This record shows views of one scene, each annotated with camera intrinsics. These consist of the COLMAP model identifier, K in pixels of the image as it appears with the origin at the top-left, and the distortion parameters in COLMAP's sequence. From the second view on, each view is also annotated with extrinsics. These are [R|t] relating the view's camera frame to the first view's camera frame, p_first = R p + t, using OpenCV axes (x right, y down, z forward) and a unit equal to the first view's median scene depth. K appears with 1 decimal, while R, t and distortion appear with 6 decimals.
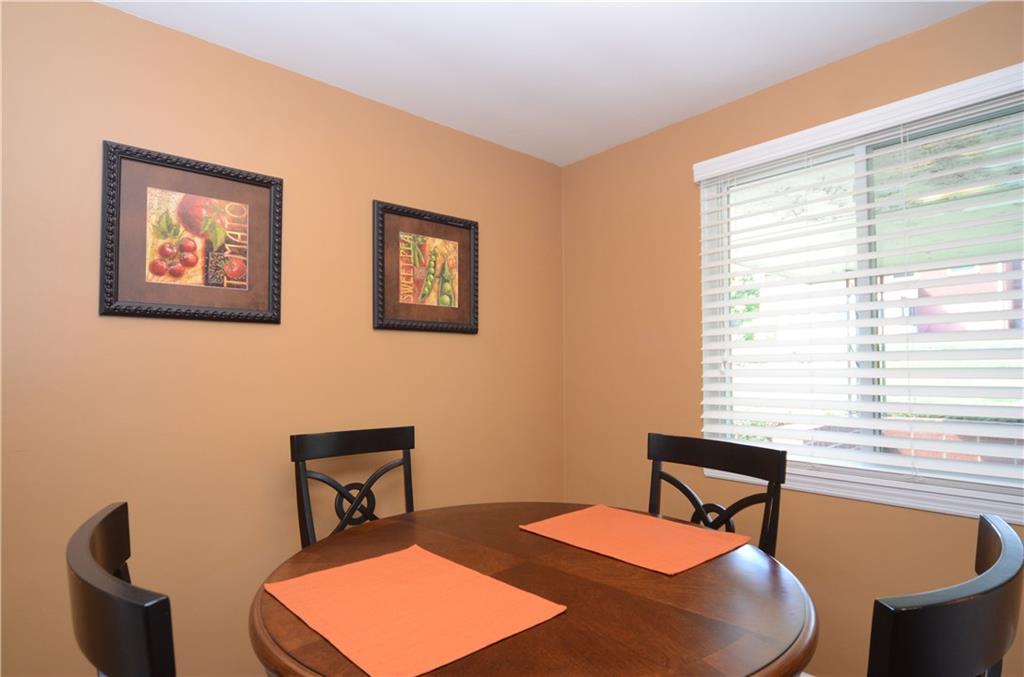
lens RADIAL K [[552.3, 0, 537.6], [0, 552.3, 349.5], [0, 0, 1]] dist [-0.017067, -0.003031]
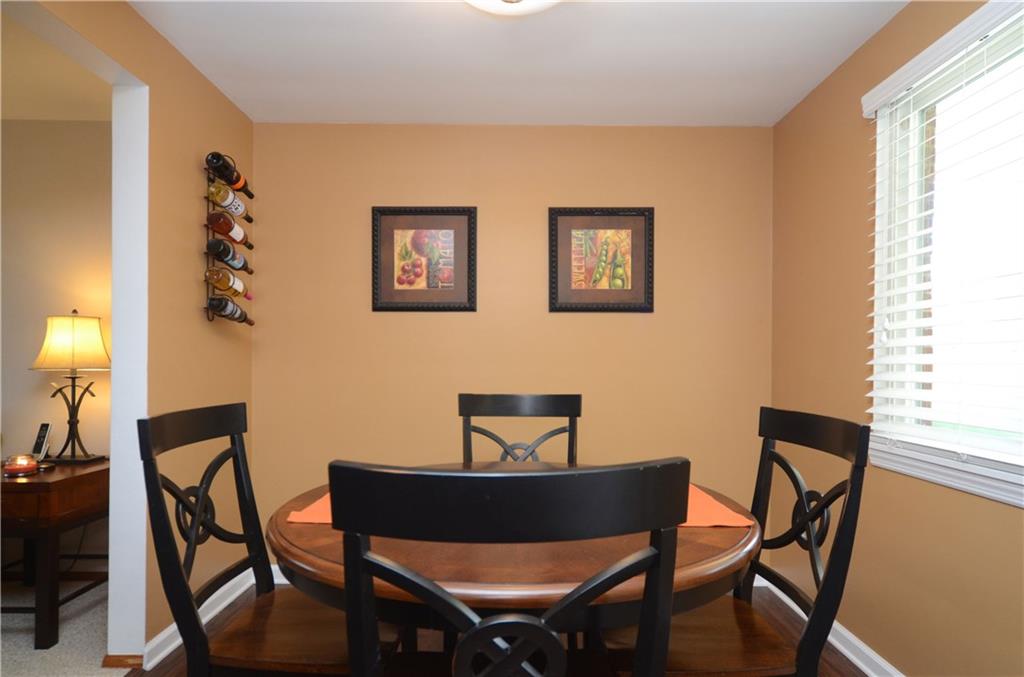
lens RADIAL K [[601.0, 0, 499.5], [0, 601.0, 371.0], [0, 0, 1]] dist [-0.012967, 0.001533]
pose [[0.746717, 0.013562, -0.665004, 0.498789], [0.020250, 0.998865, 0.043108, 0.034130], [0.664834, -0.045655, 0.745595, -0.093994]]
